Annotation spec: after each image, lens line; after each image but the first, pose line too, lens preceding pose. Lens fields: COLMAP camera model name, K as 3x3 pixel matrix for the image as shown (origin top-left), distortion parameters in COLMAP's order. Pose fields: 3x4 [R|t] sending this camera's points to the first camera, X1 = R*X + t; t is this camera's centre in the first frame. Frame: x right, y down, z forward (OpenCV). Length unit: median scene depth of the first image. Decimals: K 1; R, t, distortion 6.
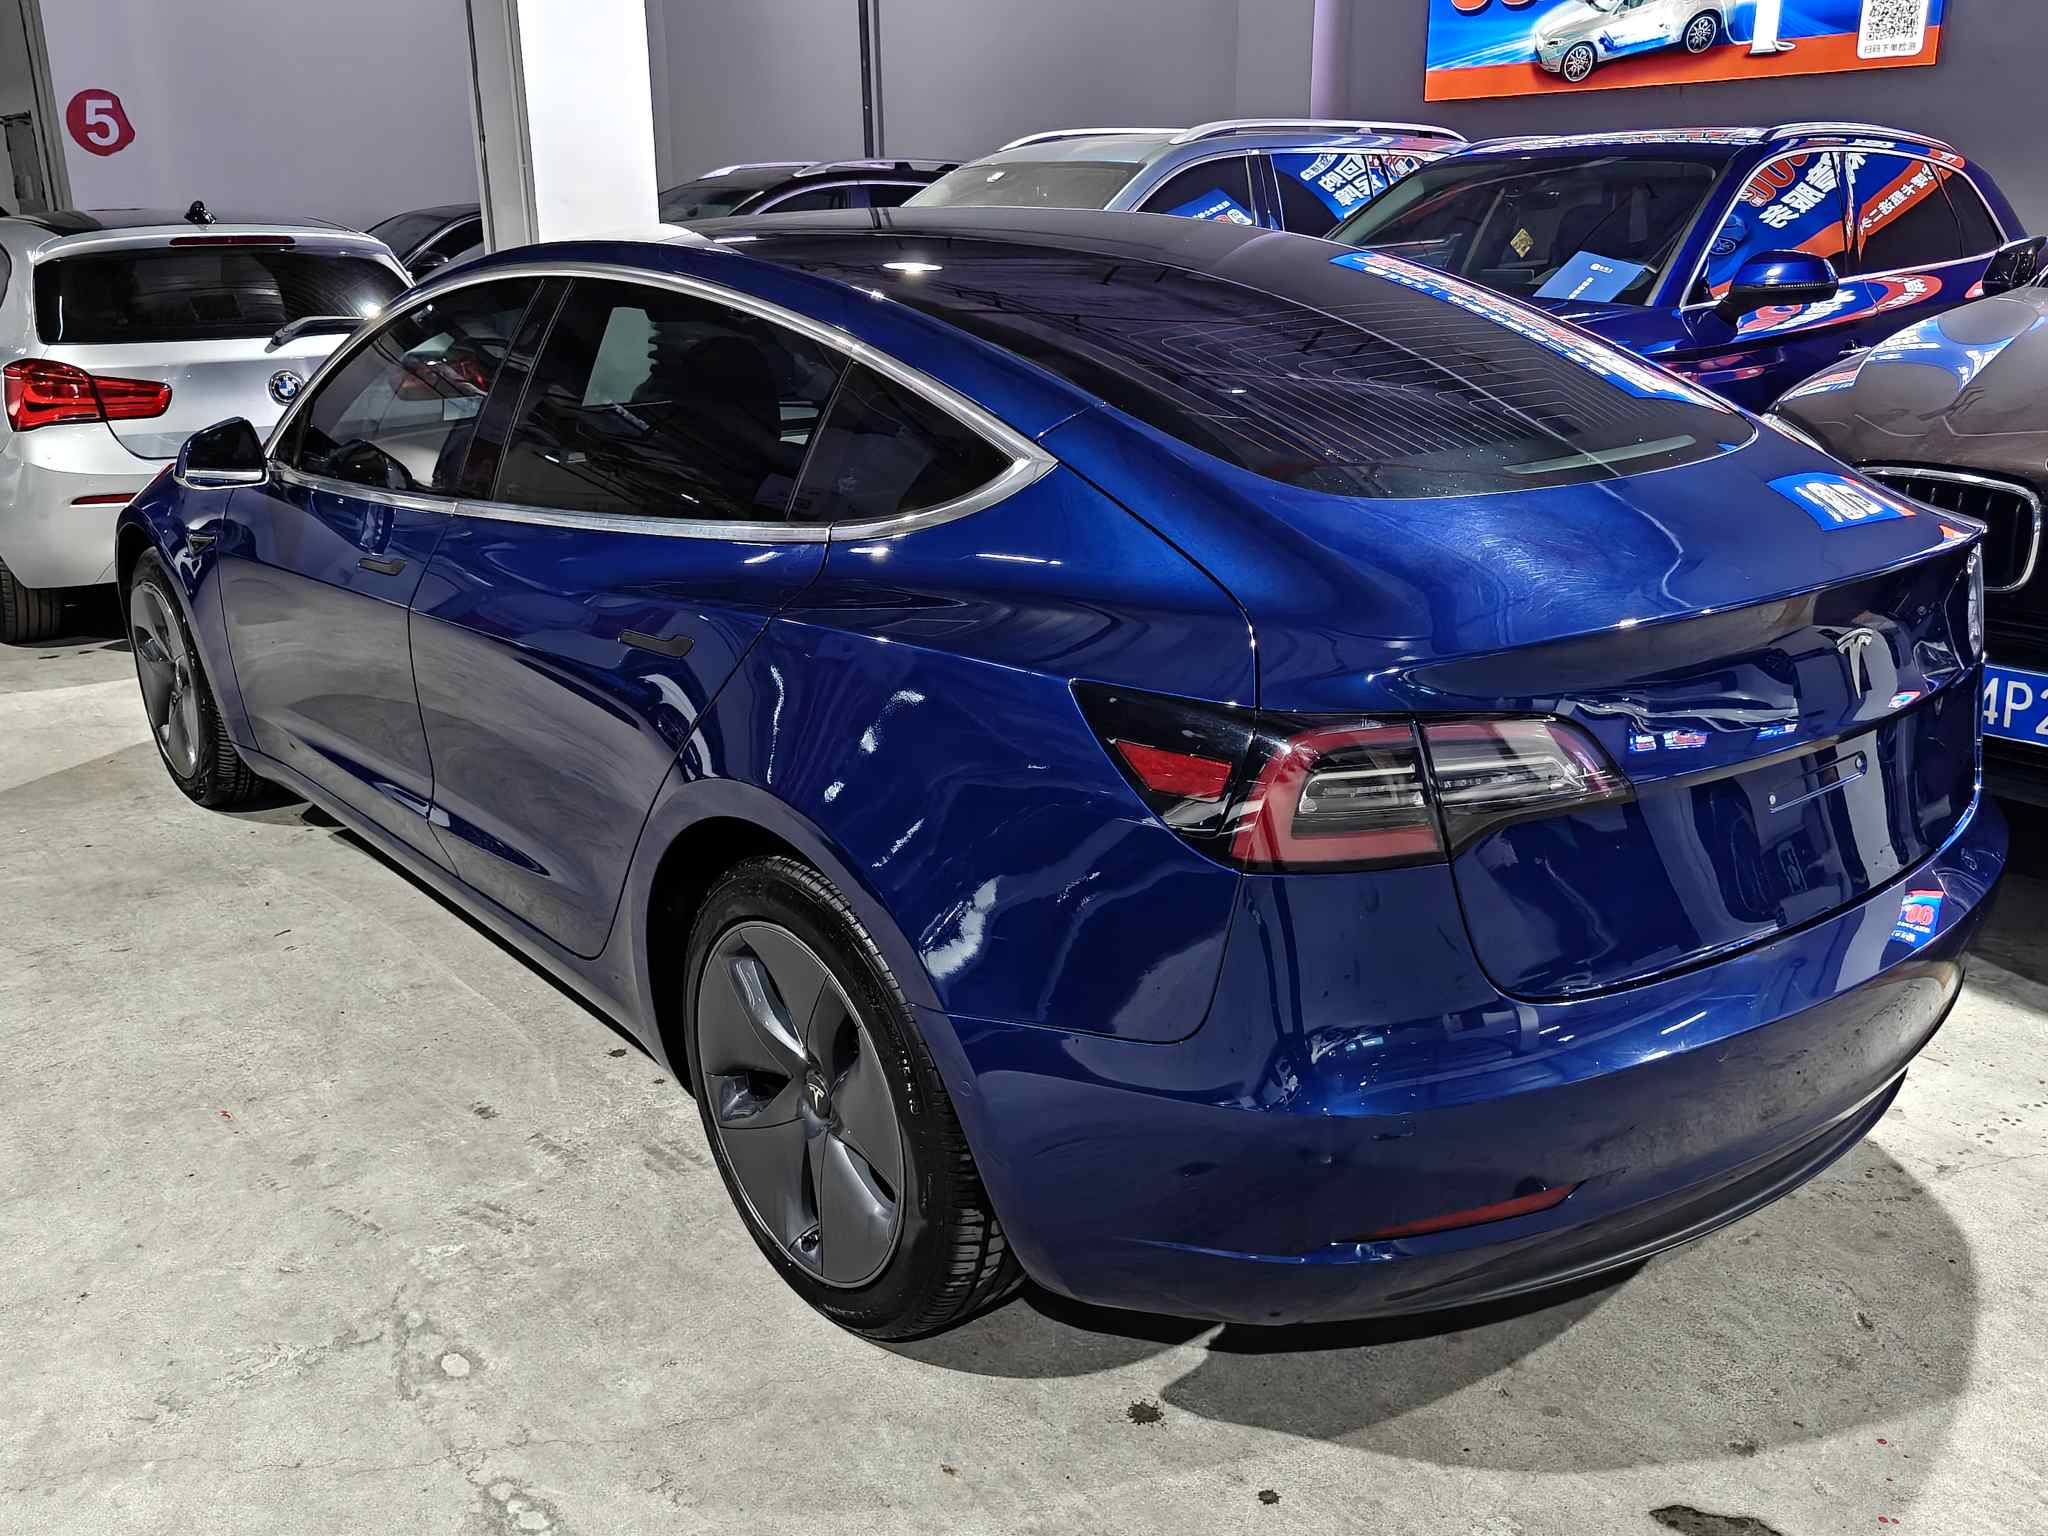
lens RADIAL K [[1813.5, 0, 1024.0], [0, 1813.5, 768.0], [0, 0, 1]] dist [0.077993, 0.003980]
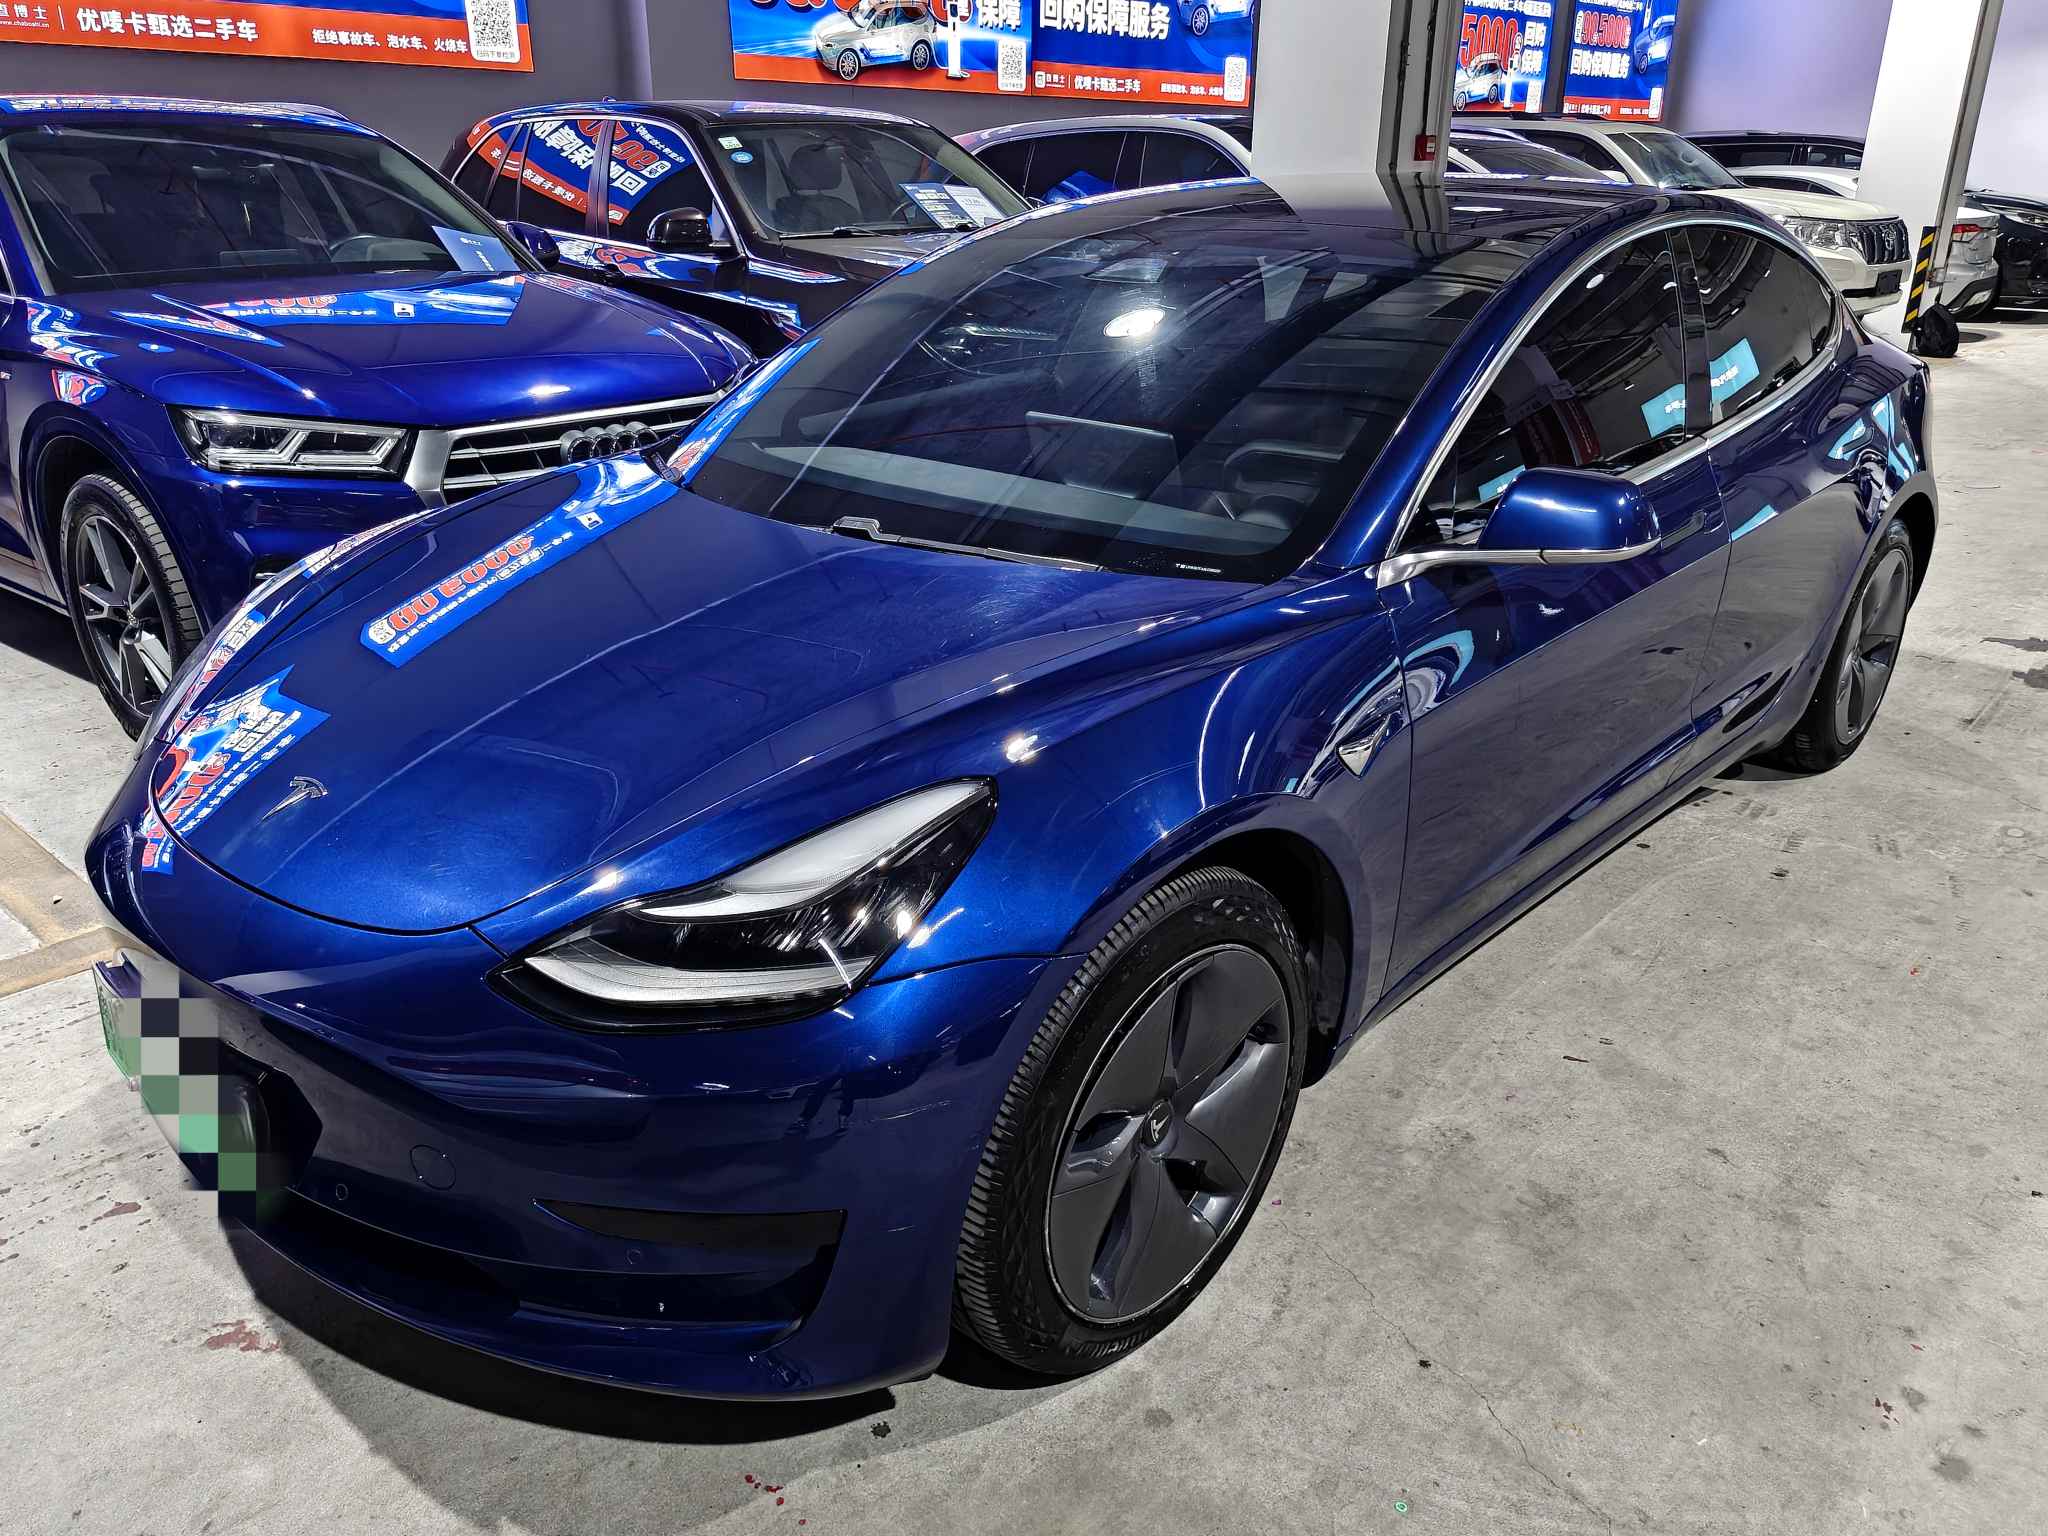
lens RADIAL K [[1518.1, 0, 1021.2], [0, 1518.1, 717.2], [0, 0, 1]] dist [0.044794, 0.000468]
pose [[-0.140882, -0.324136, 0.935461, -0.850151], [0.293816, 0.888626, 0.352158, -0.319532], [-0.945423, 0.324467, -0.029955, 1.066748]]
